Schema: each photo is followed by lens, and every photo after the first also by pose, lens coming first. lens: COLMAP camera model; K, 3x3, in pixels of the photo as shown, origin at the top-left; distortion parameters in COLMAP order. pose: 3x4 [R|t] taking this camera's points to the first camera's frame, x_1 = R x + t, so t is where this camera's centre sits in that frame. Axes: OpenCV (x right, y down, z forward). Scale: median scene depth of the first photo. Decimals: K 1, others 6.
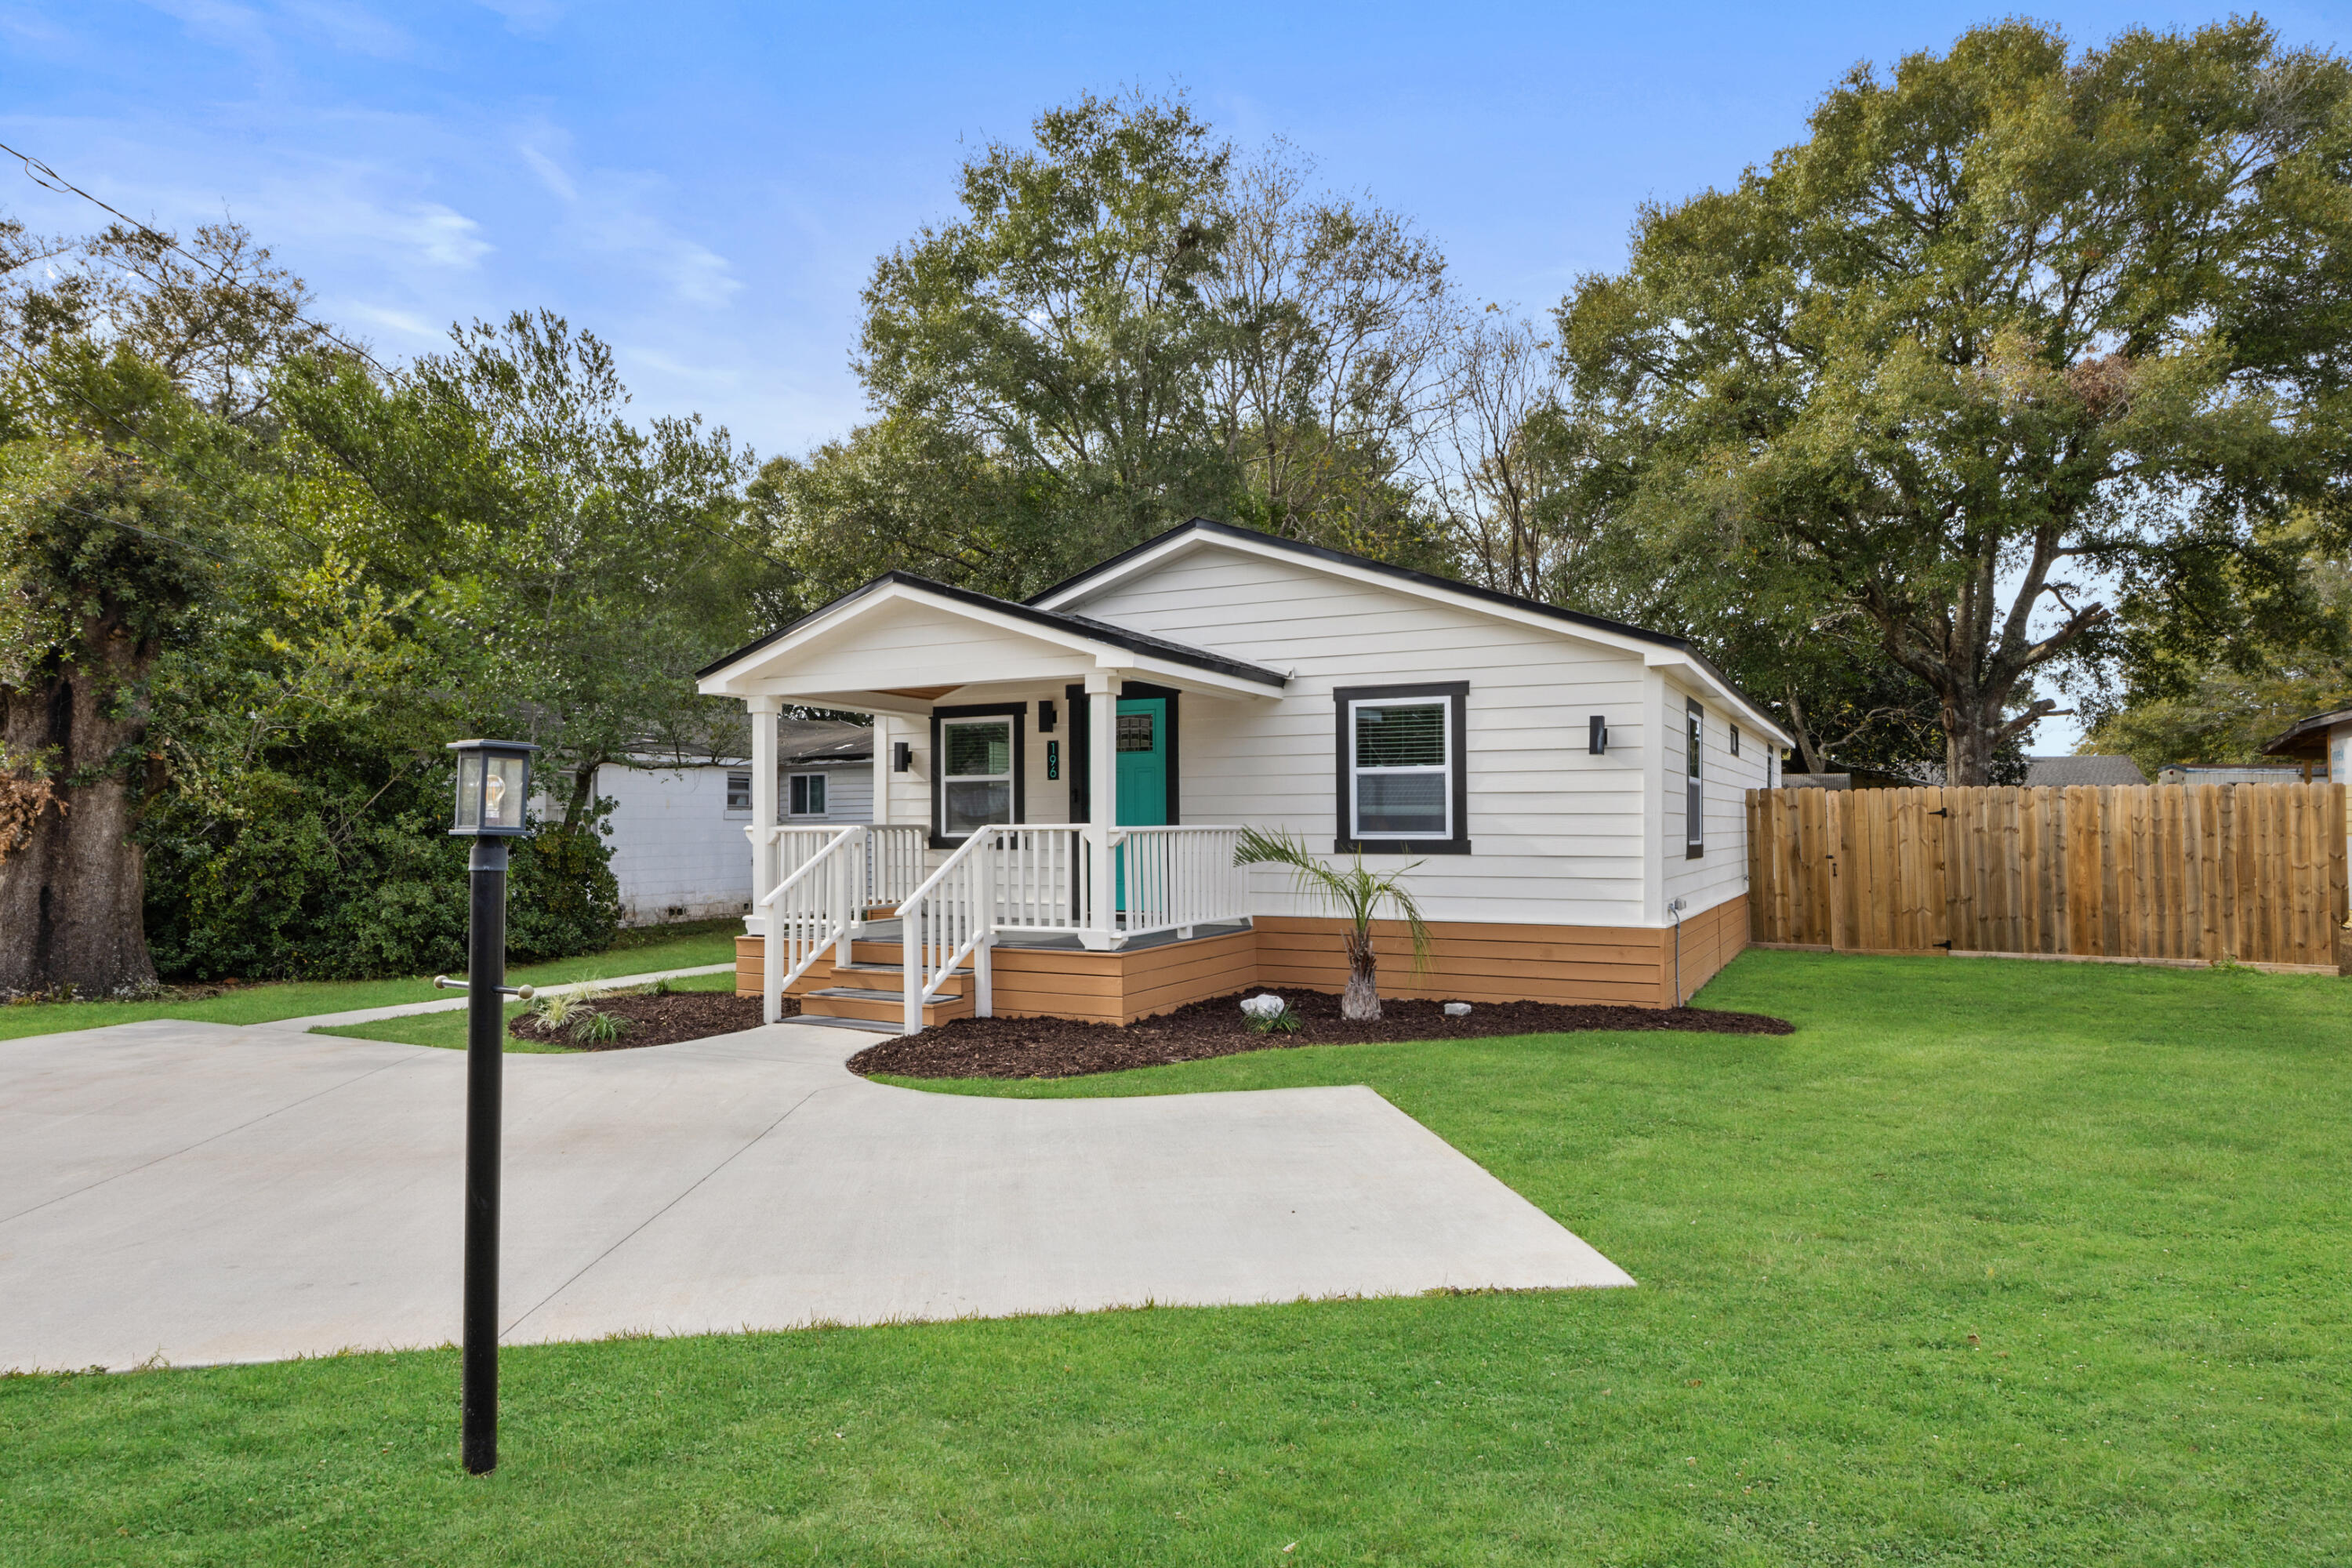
lens RADIAL K [[1408.5, 0, 1176.0], [0, 1408.5, 802.2], [0, 0, 1]] dist [-0.010445, -0.002146]
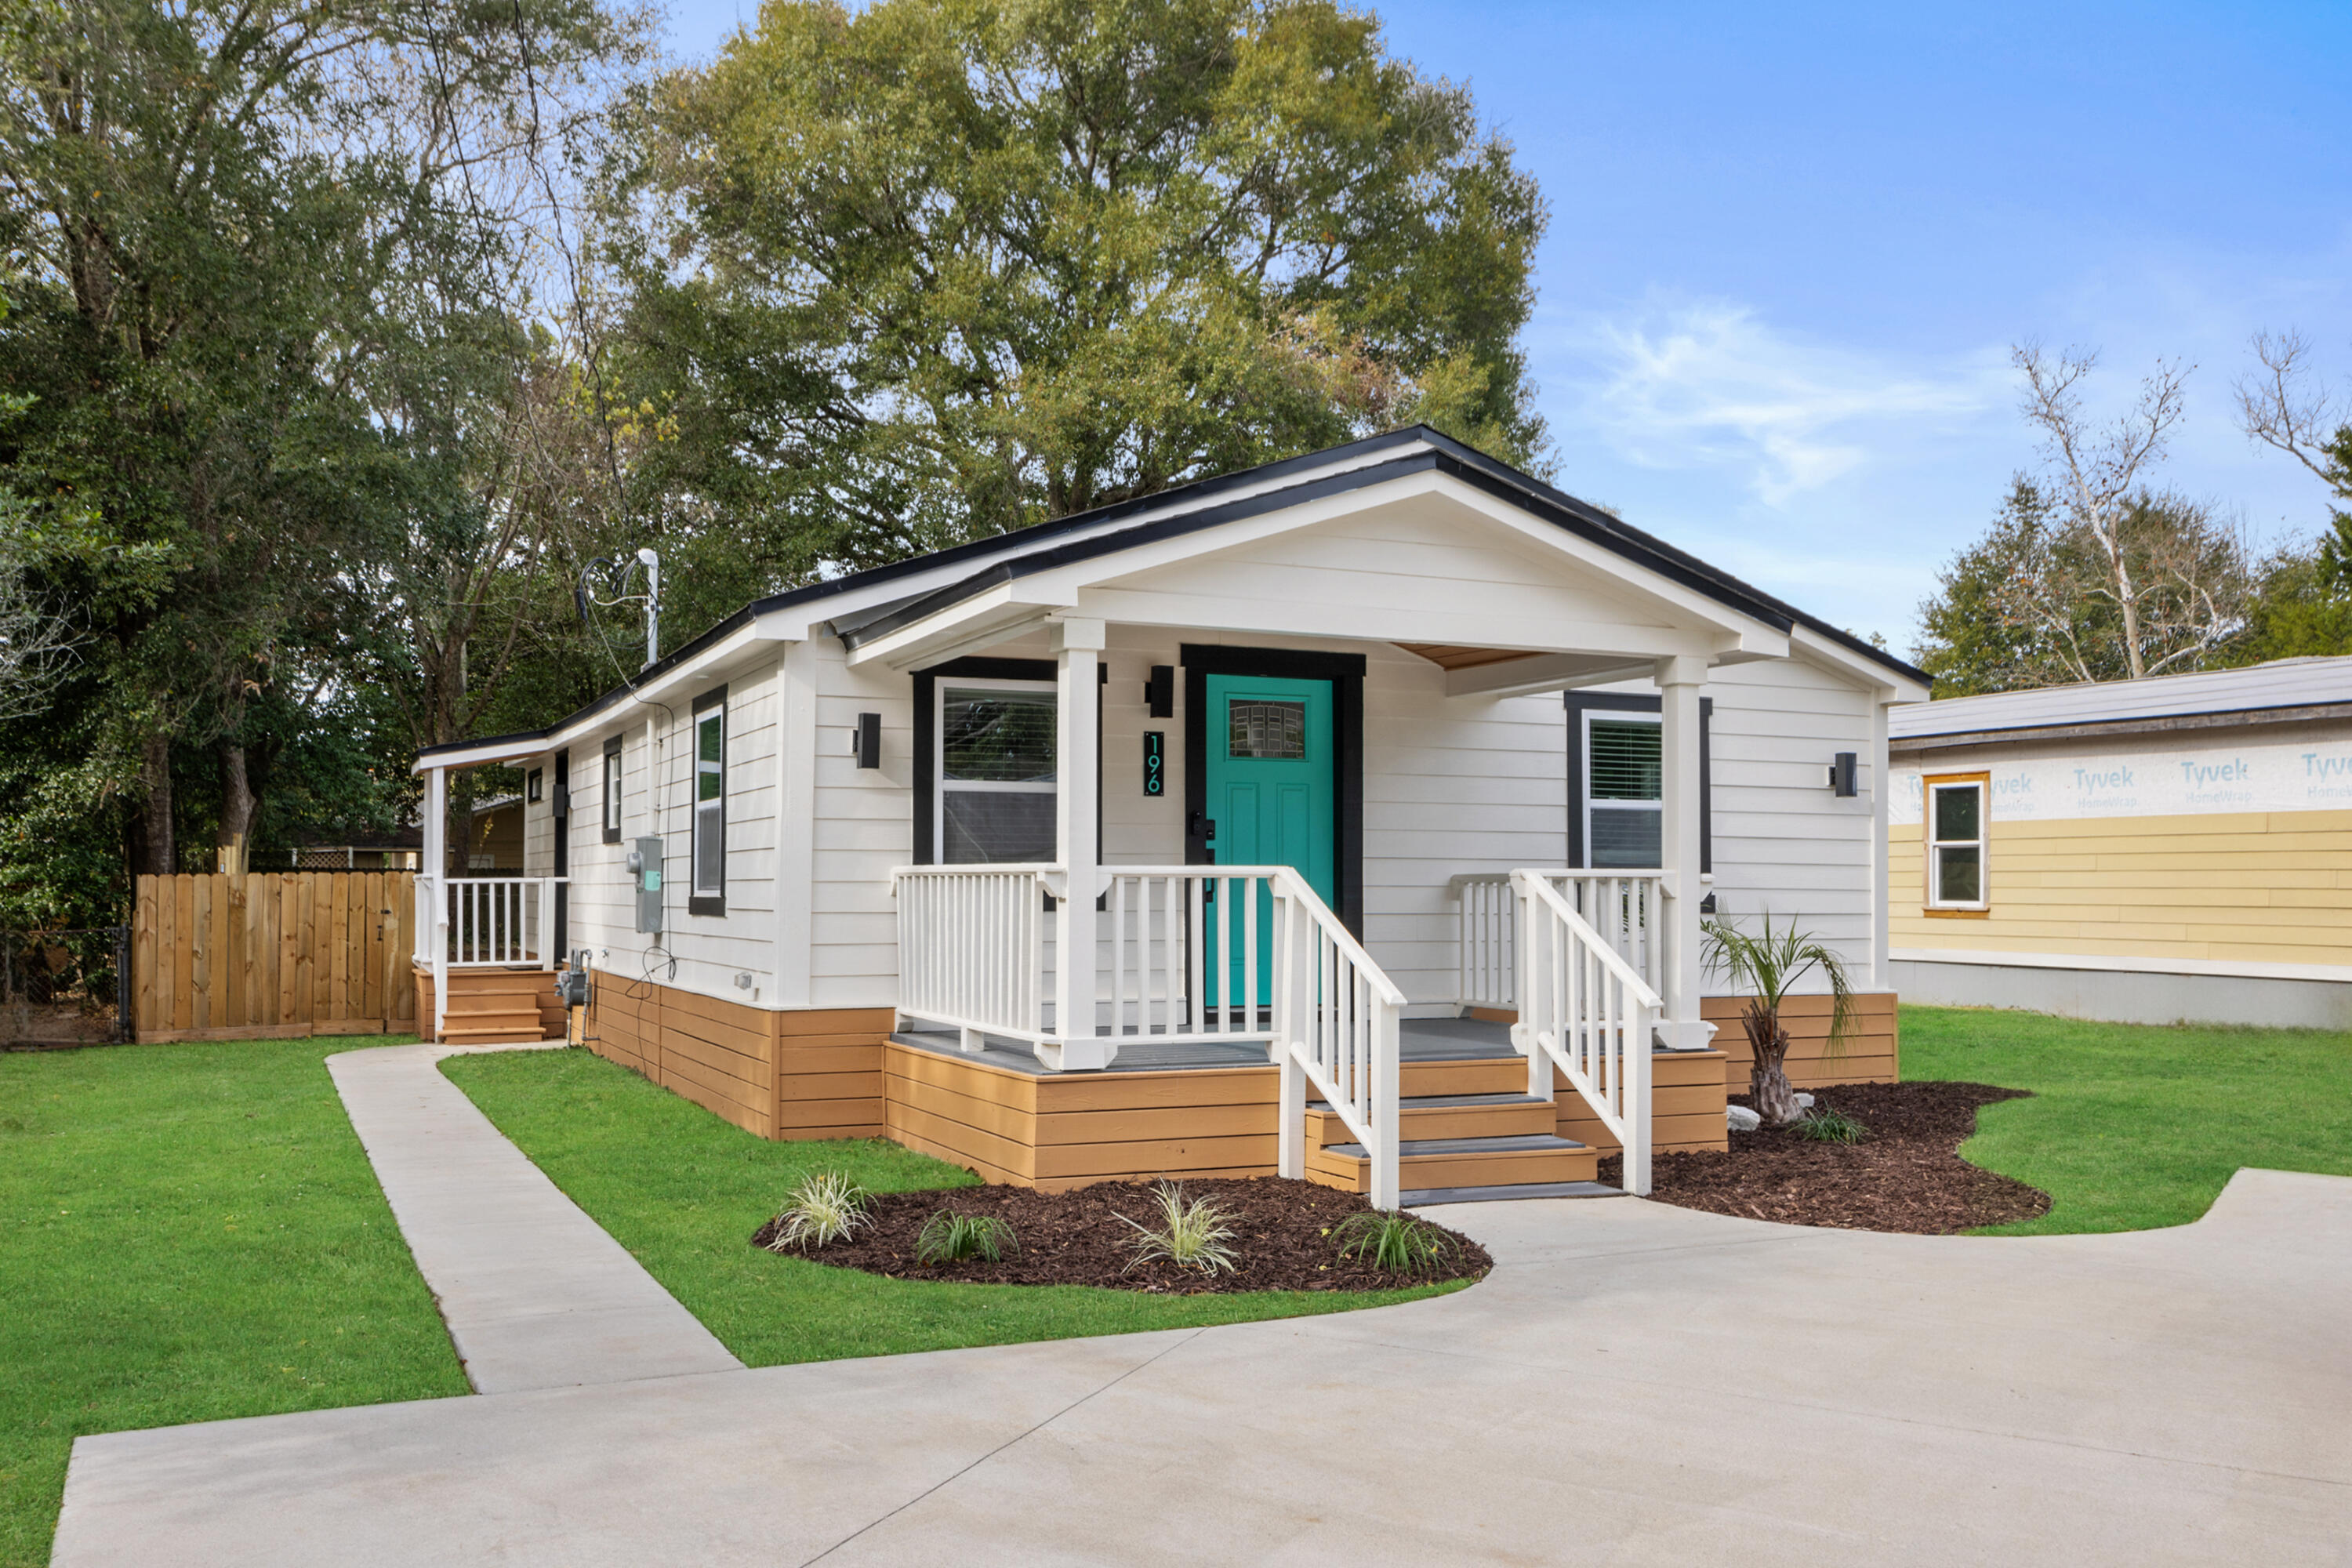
lens RADIAL K [[2120.8, 0, 1176.5], [0, 2120.8, 786.4], [0, 0, 1]] dist [0.005962, 0.000708]
pose [[0.634823, 0.045309, 0.771328, -0.877260], [-0.021345, 0.998927, -0.041111, 0.019737], [-0.772363, 0.009635, 0.635109, 0.448051]]
